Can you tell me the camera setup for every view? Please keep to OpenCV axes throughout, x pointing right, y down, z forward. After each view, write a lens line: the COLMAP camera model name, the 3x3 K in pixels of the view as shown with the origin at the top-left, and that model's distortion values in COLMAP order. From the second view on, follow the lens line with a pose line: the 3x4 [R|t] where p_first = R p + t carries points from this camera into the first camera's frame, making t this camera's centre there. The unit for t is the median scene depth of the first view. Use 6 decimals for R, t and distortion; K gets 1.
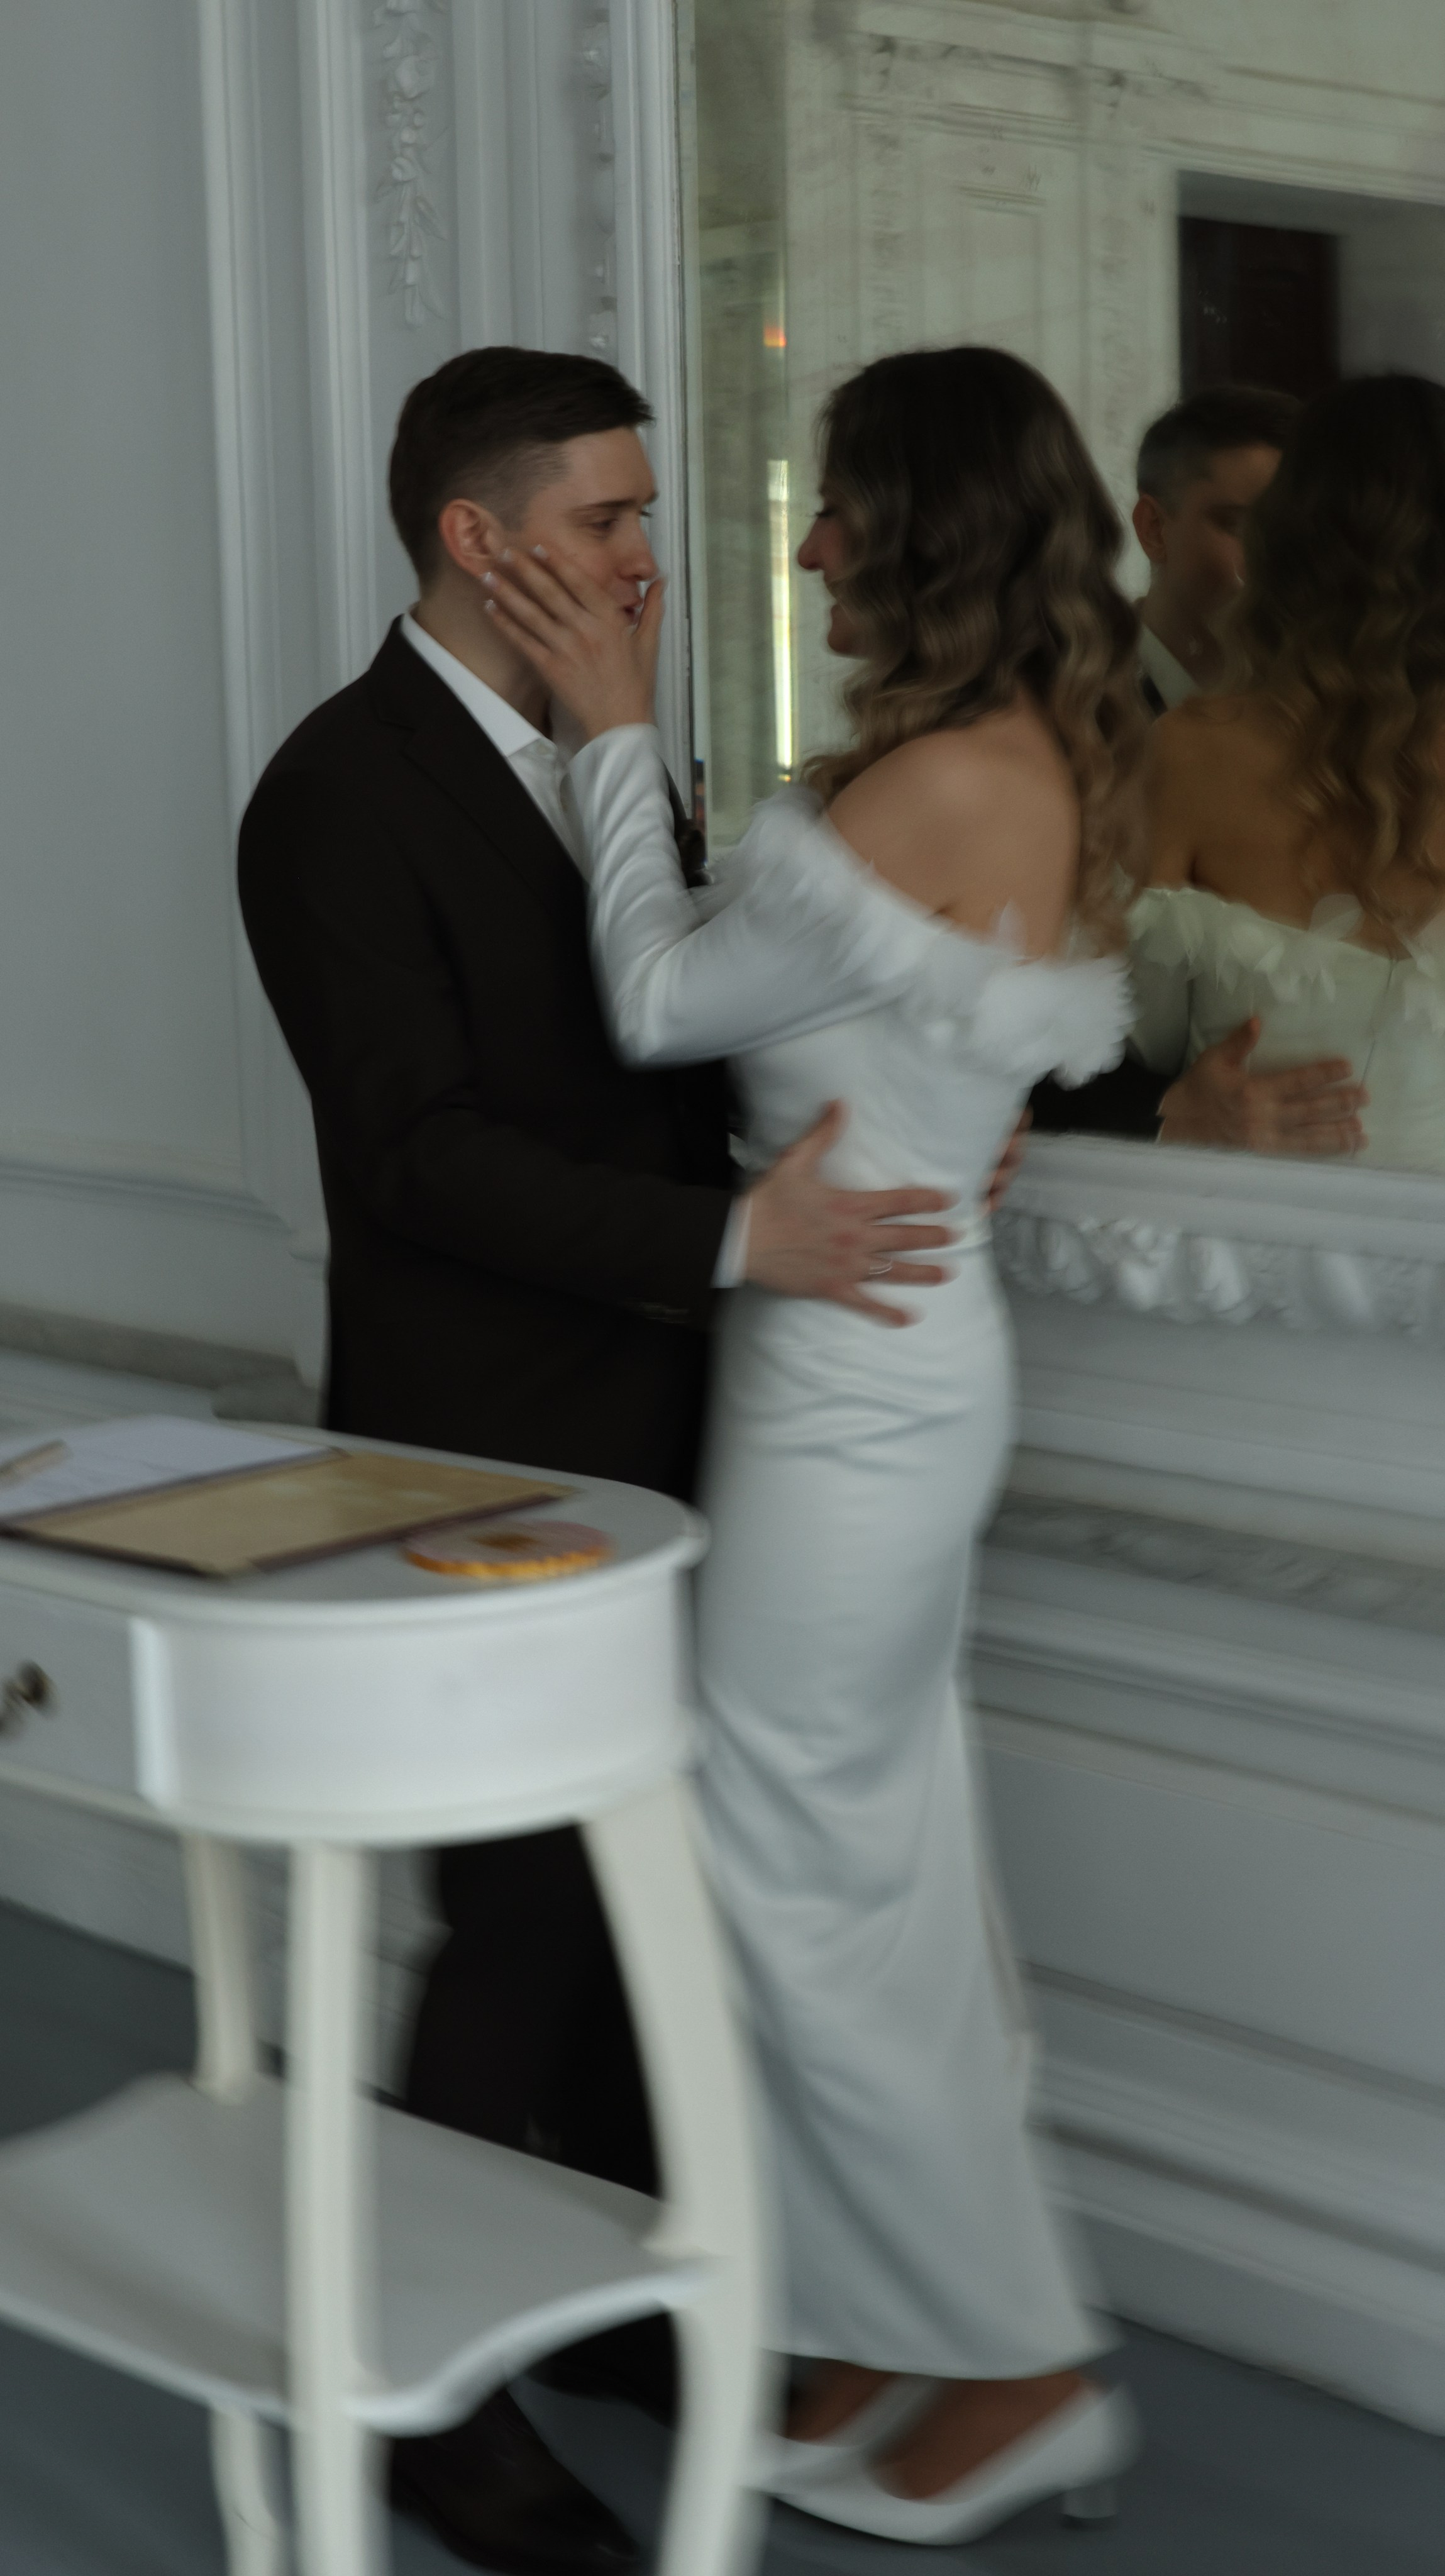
lens RADIAL K [[3683.0, 0, 722.5], [0, 3683.0, 1288.0], [0, 0, 1]] dist [-0.013047, -0.067271]
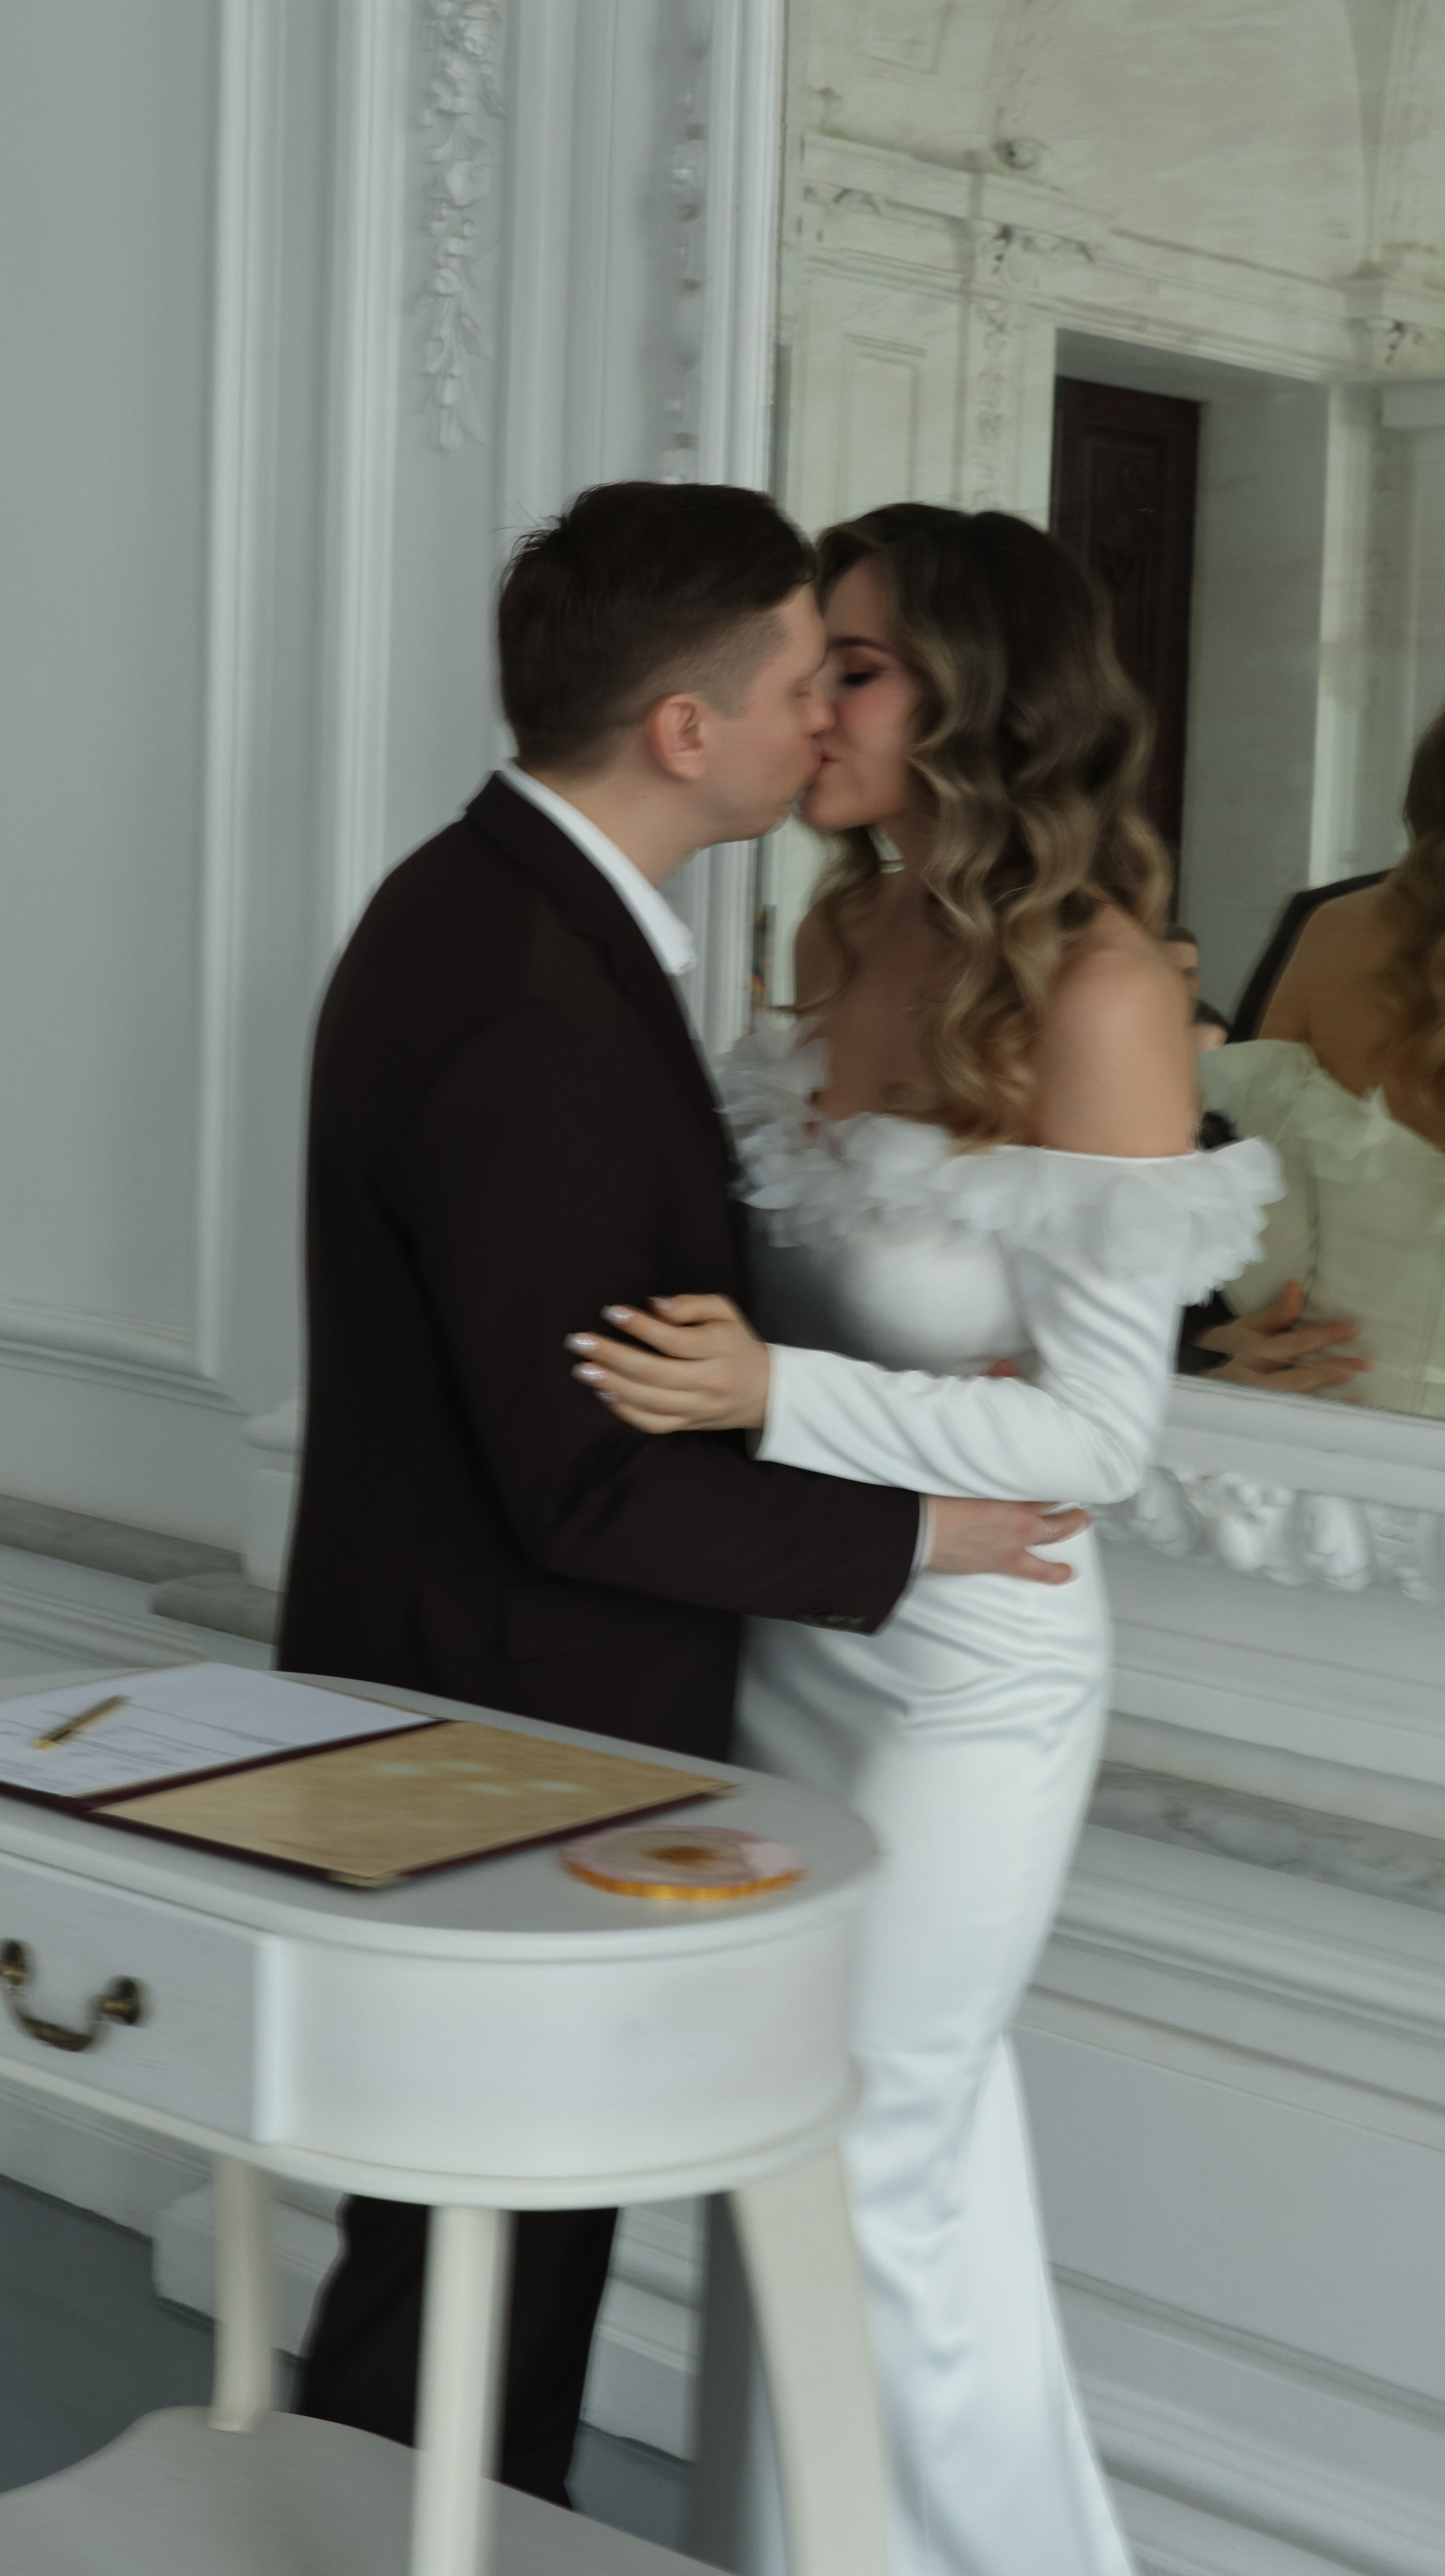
lens RADIAL K [[3703.8, 0, 659.8], [0, 3703.8, 1291.6], [0, 0, 1]] dist [-0.001753, -0.029474]
pose [[0.997201, 0.051147, 0.054534, -0.078218], [-0.049248, 0.998151, -0.035632, -0.021653], [-0.056255, 0.032847, 0.997876, 0.081947]]
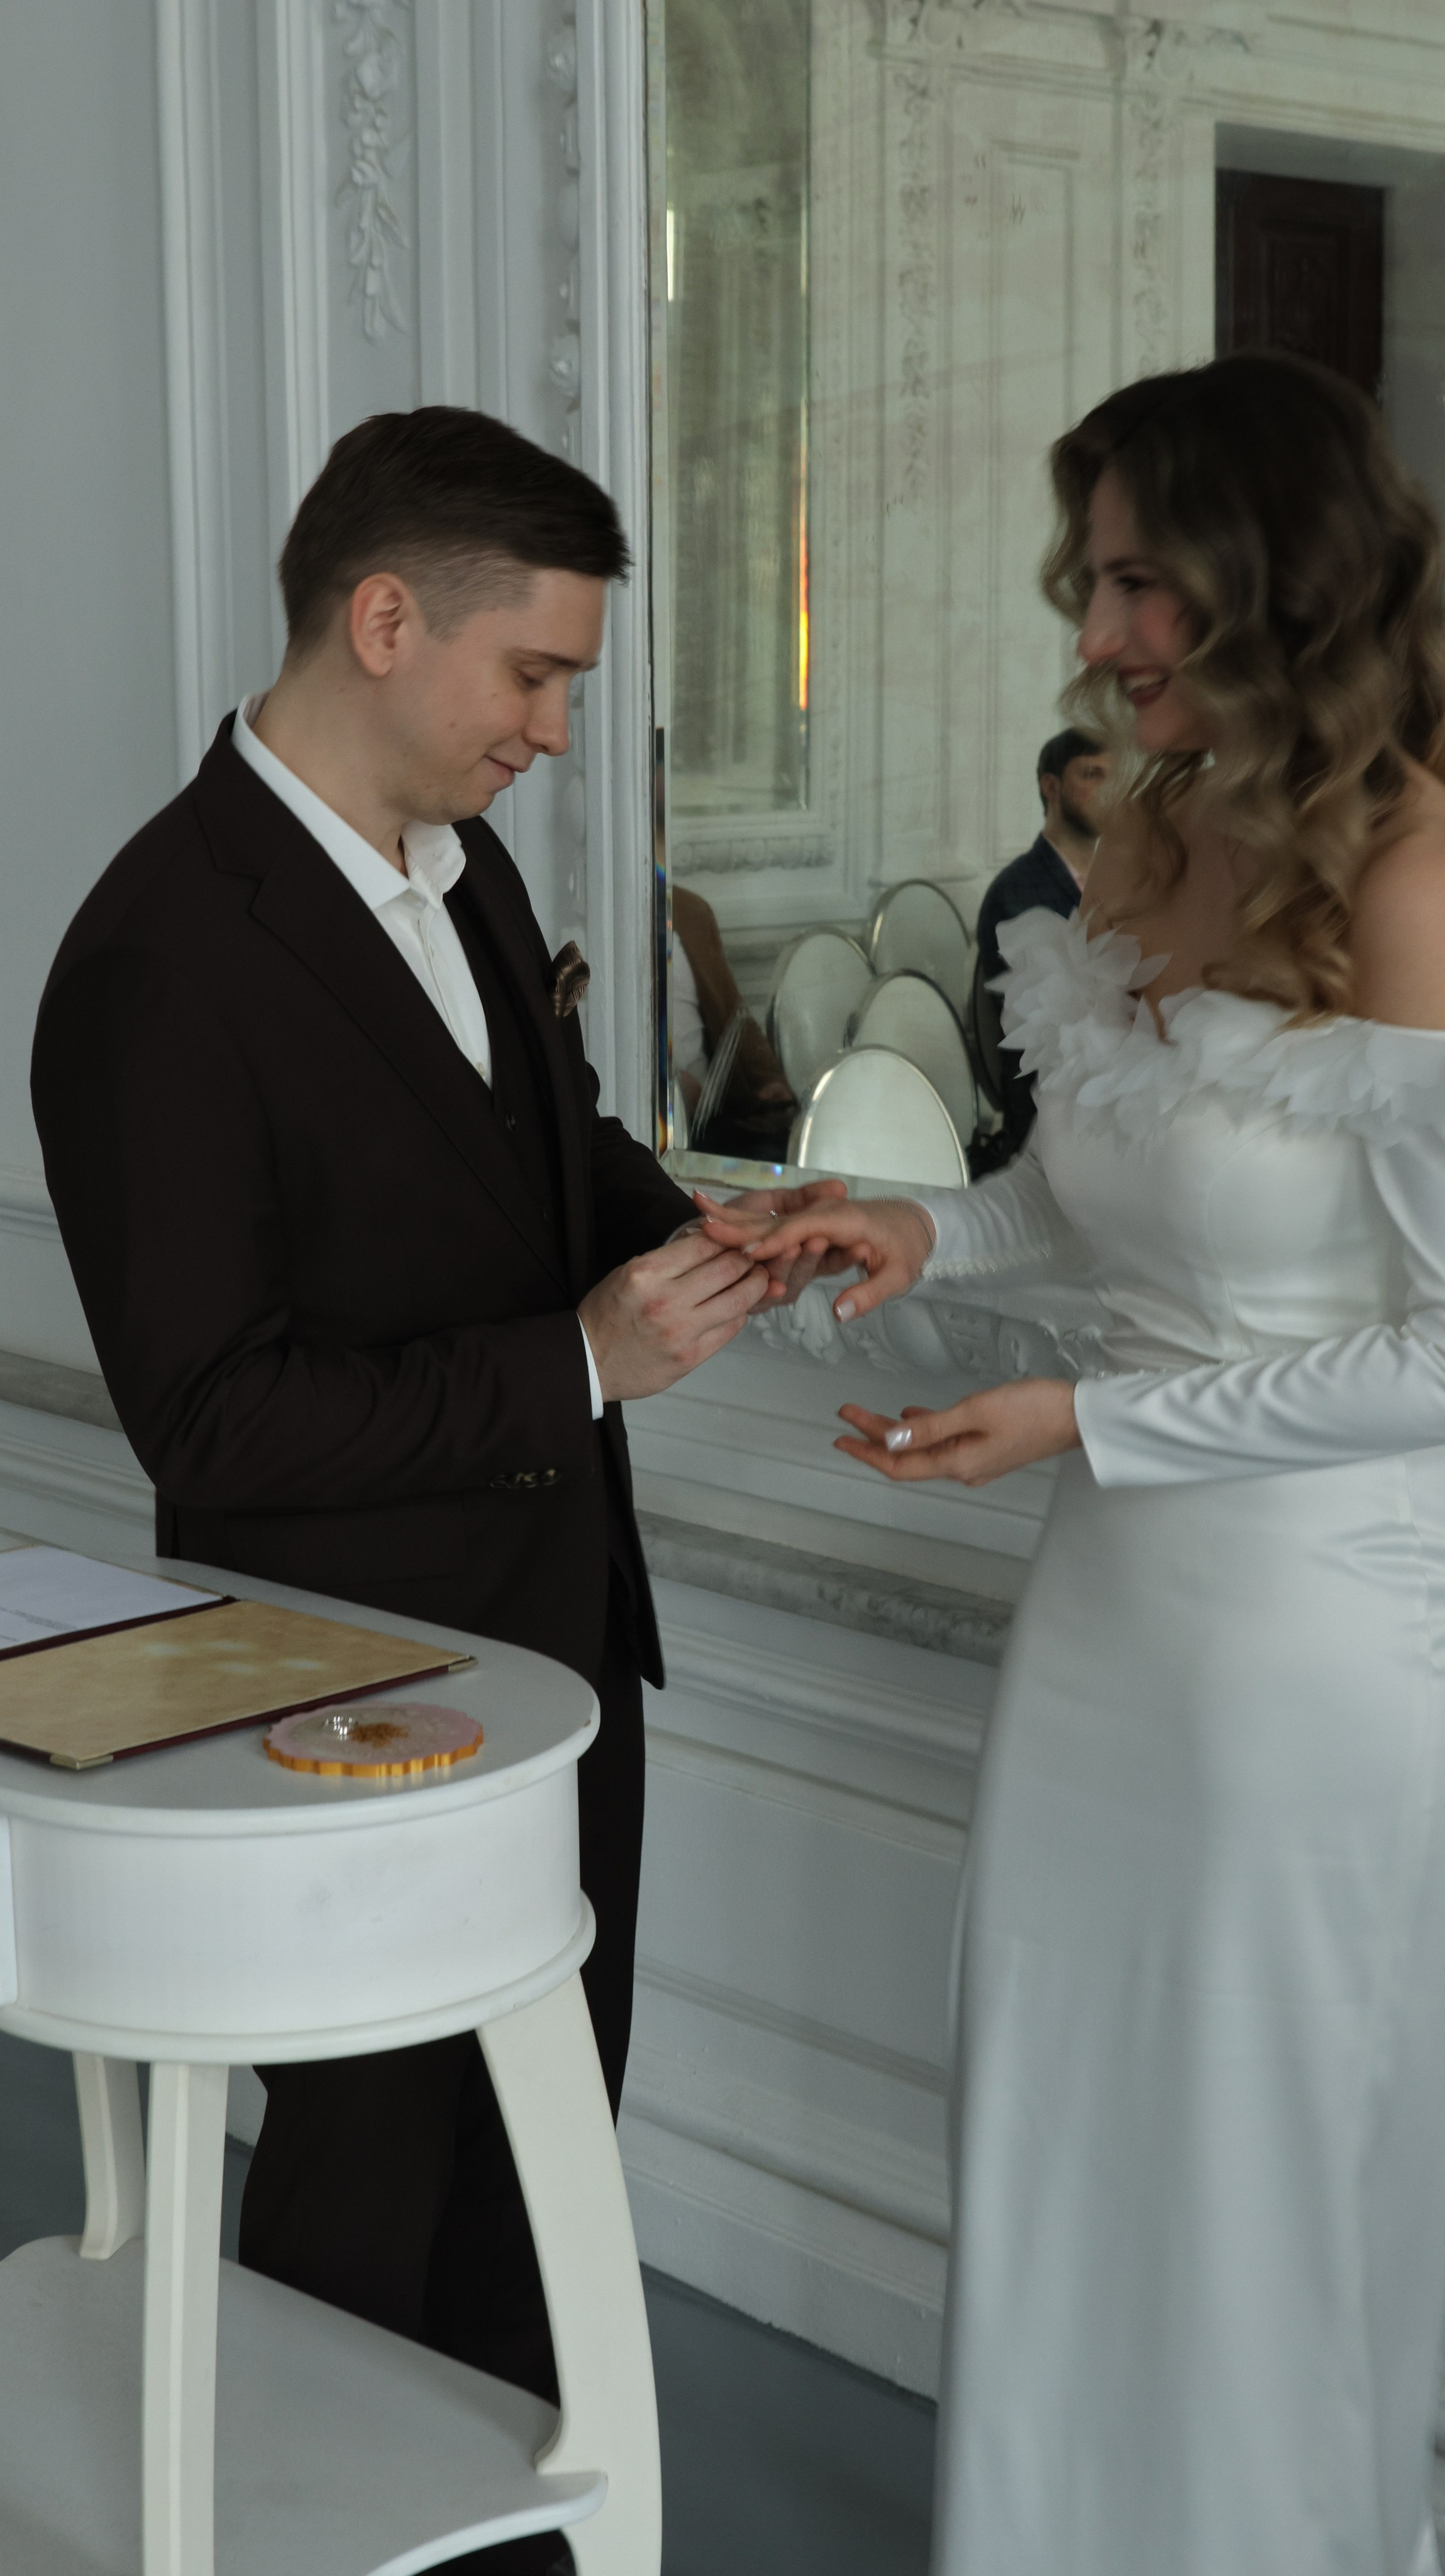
lens RADIAL K [[3703.8, 0, 659.8], [0, 3703.8, 1291.6], [0, 0, 1]] dist [-0.001753, -0.029474]
pose [[0.999552, 0.019258, -0.022916, 0.017870], [-0.018827, 0.999644, 0.018894, -0.039766], [0.023271, -0.018454, 0.999559, 0.049389]]
